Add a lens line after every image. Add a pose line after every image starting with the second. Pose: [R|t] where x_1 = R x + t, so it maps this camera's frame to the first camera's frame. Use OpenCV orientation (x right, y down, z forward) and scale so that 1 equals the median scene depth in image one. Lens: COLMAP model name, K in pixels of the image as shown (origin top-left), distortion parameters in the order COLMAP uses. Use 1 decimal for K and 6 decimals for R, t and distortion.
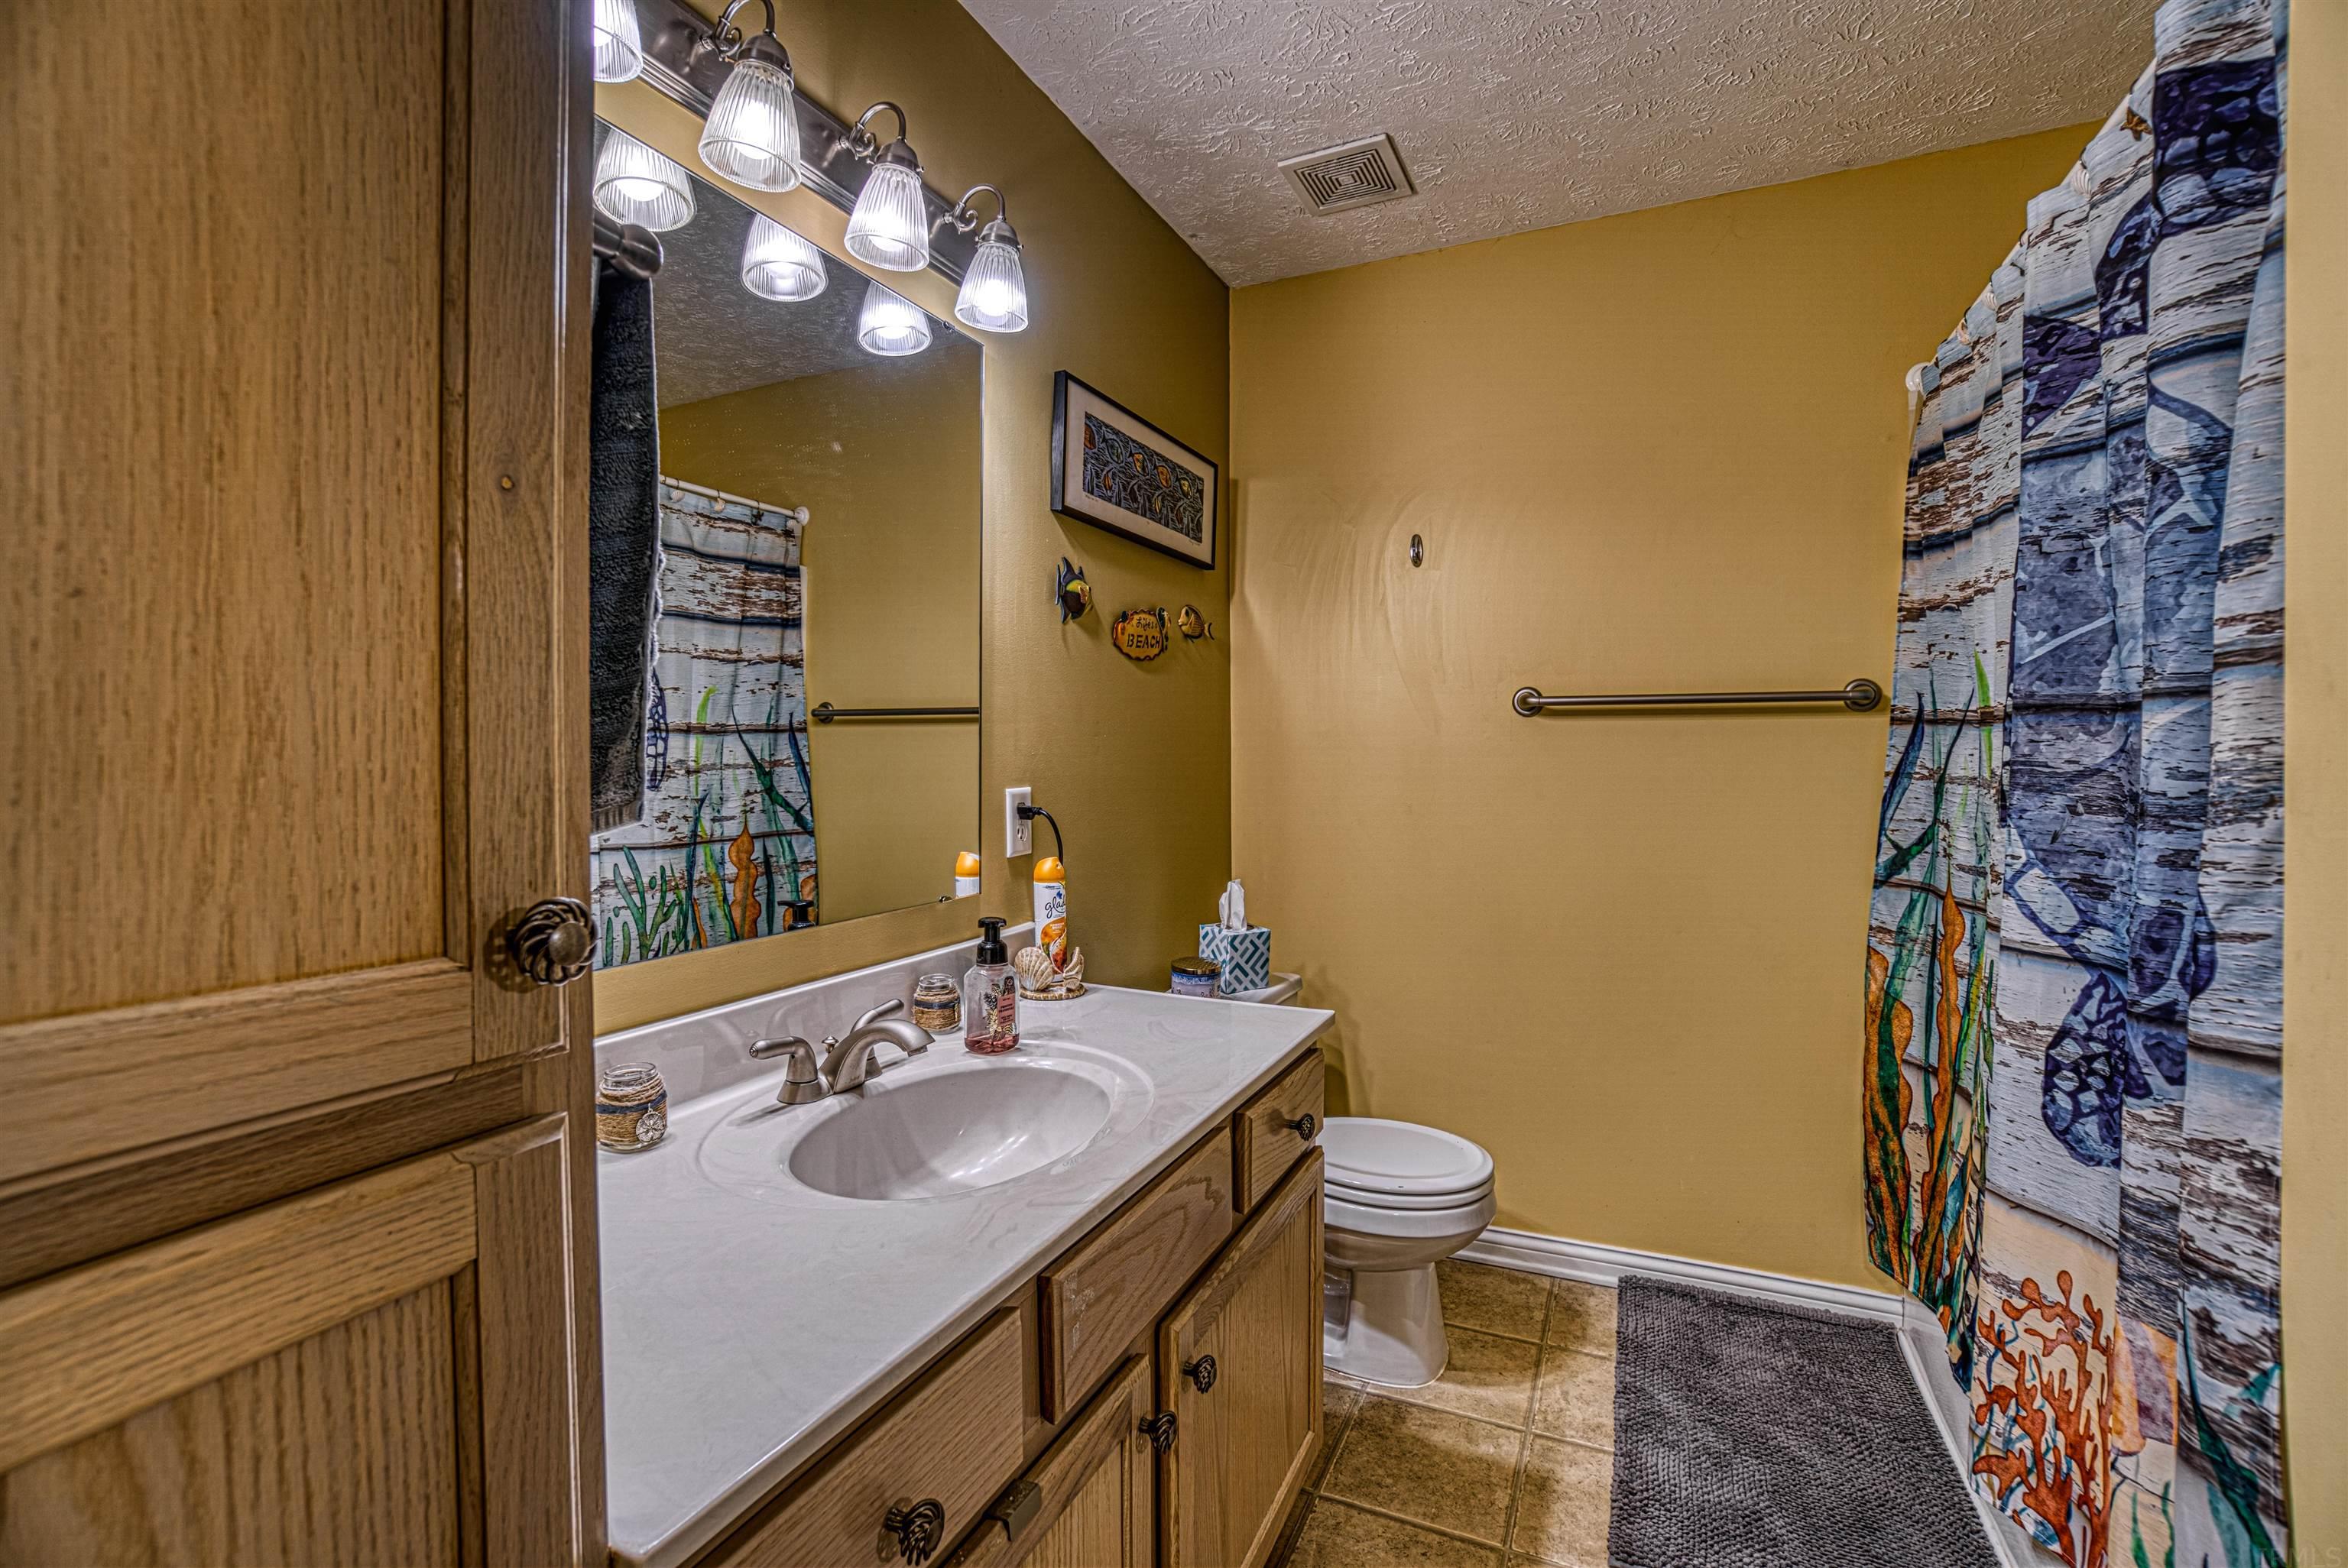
lens RADIAL K [[1024.7, 0, 1166.5], [0, 1024.7, 768.7], [0, 0, 1]] dist [-0.066299, 0.023699]
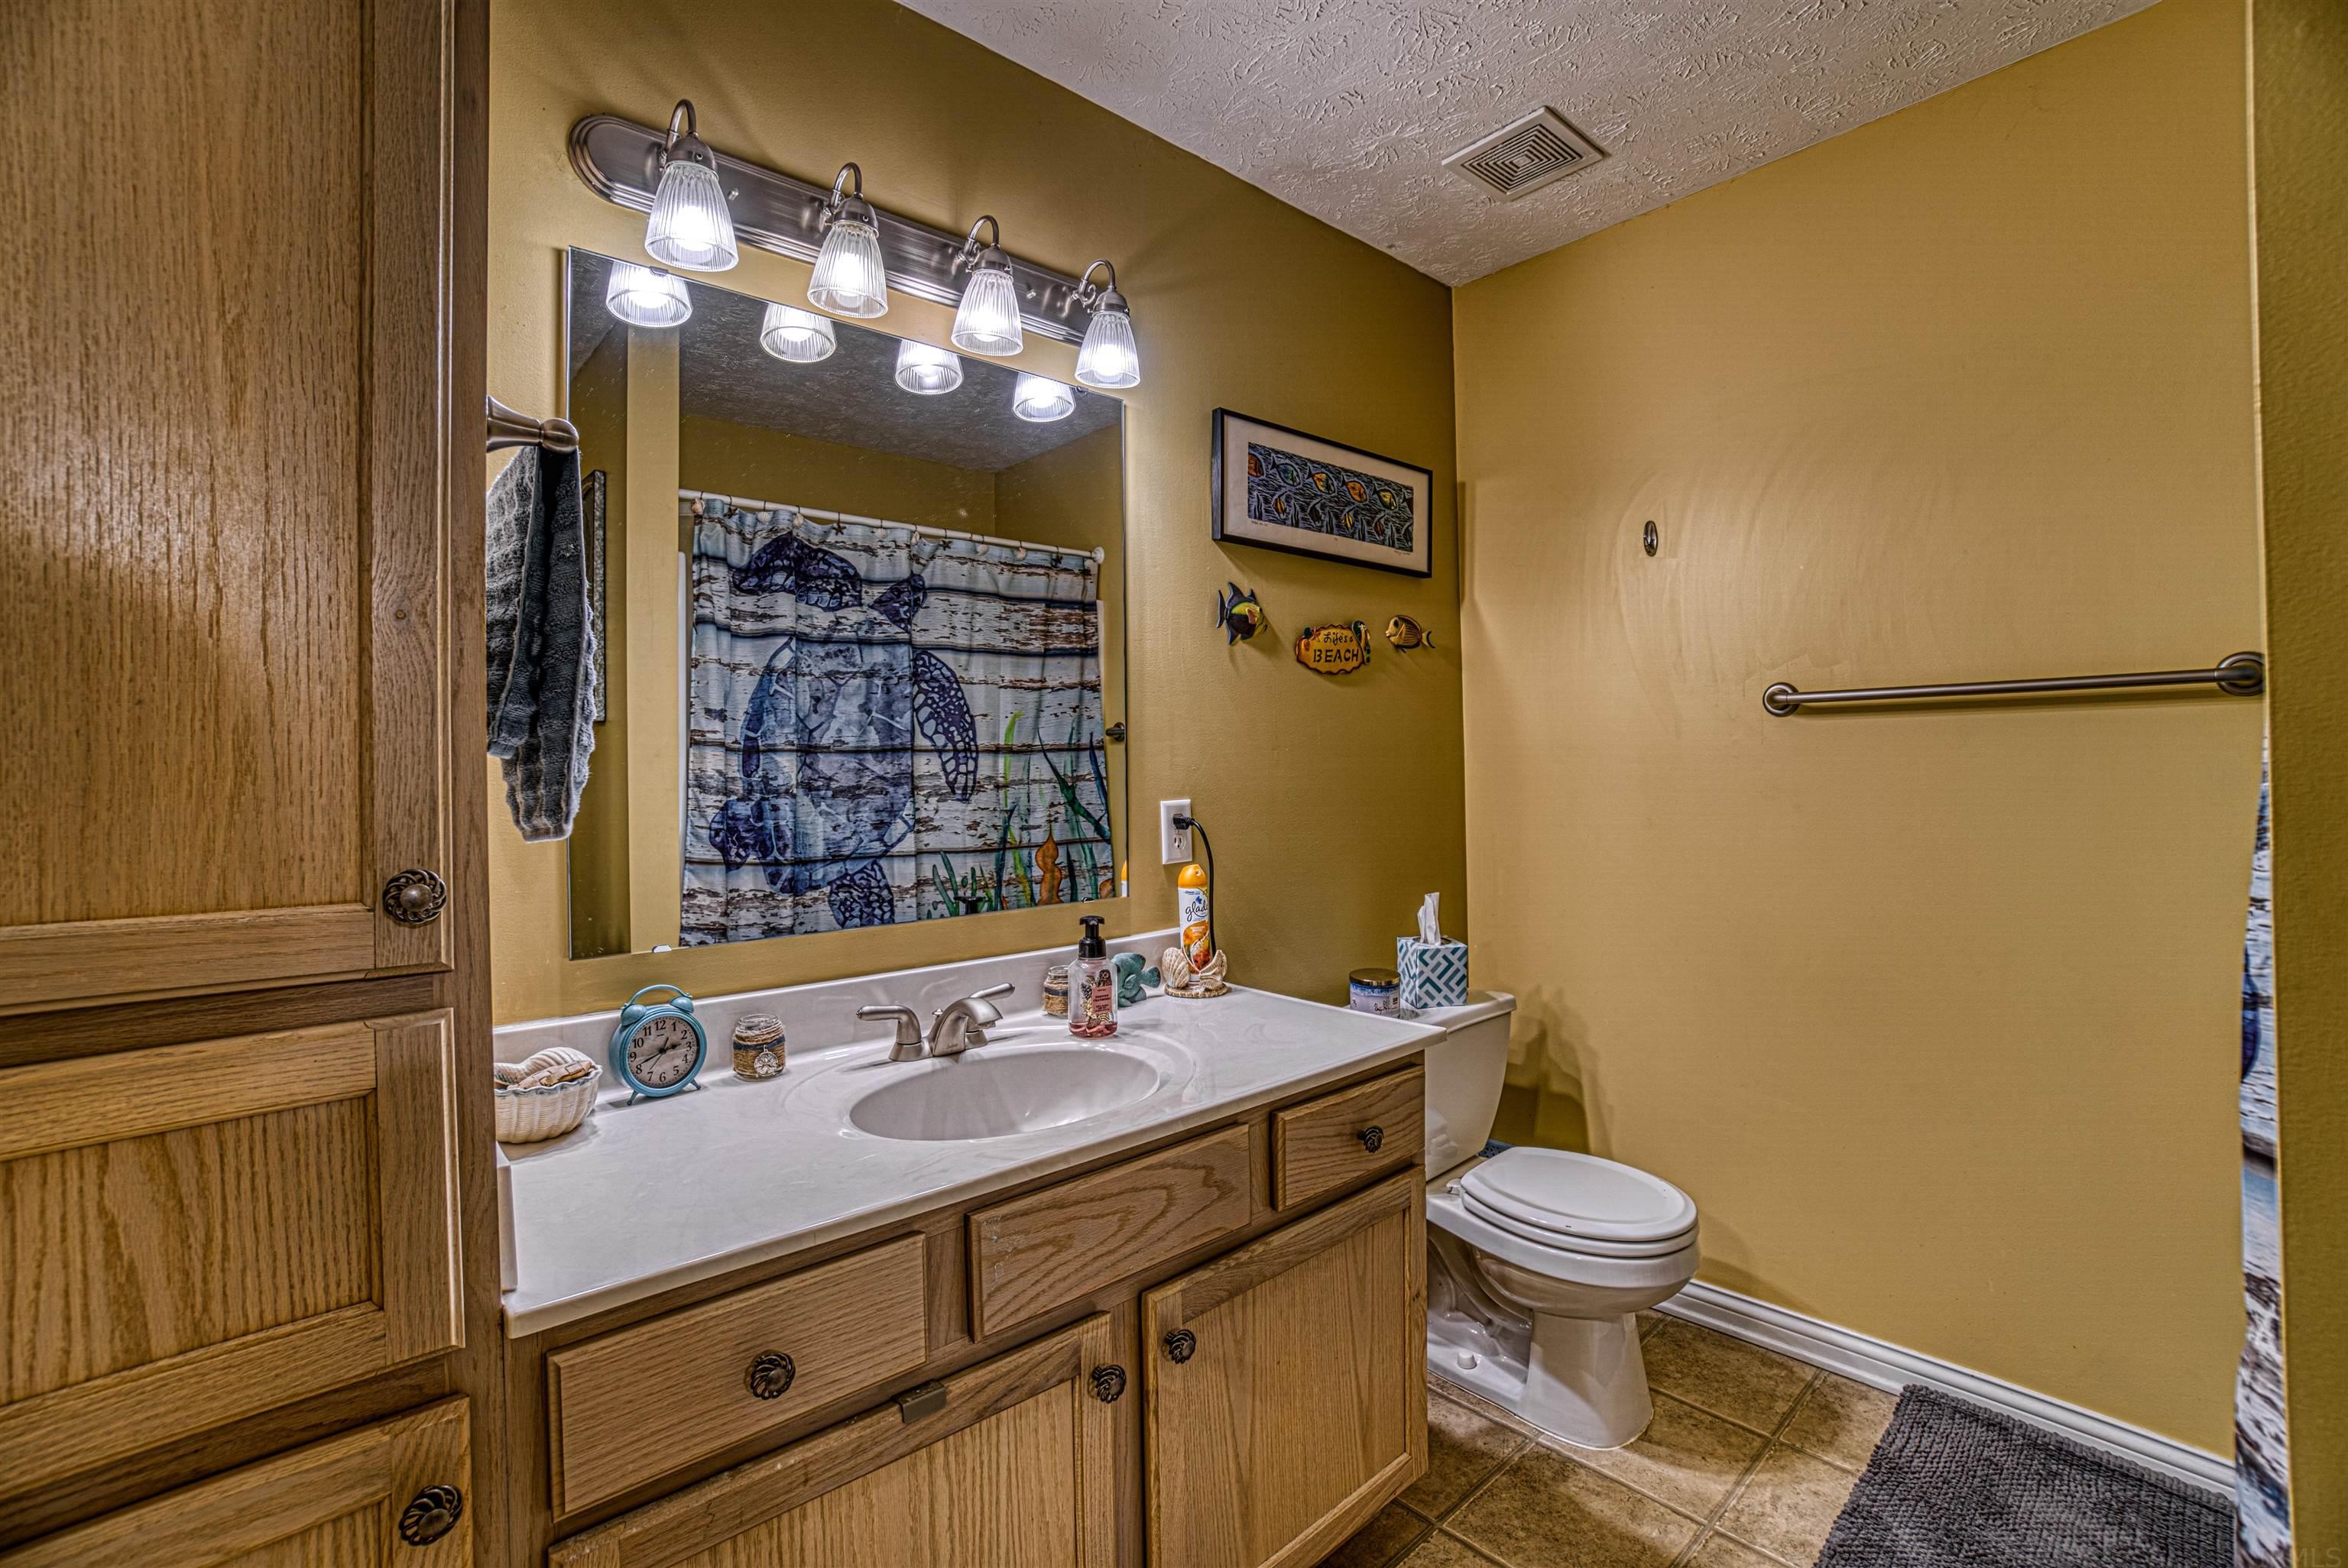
lens RADIAL K [[1024.7, 0, 1166.5], [0, 1024.7, 768.7], [0, 0, 1]] dist [-0.066299, 0.023699]
pose [[0.919820, -0.014107, -0.392086, 0.261099], [0.009701, 0.999866, -0.013216, -0.000091], [0.392220, 0.008353, 0.919834, 0.000134]]
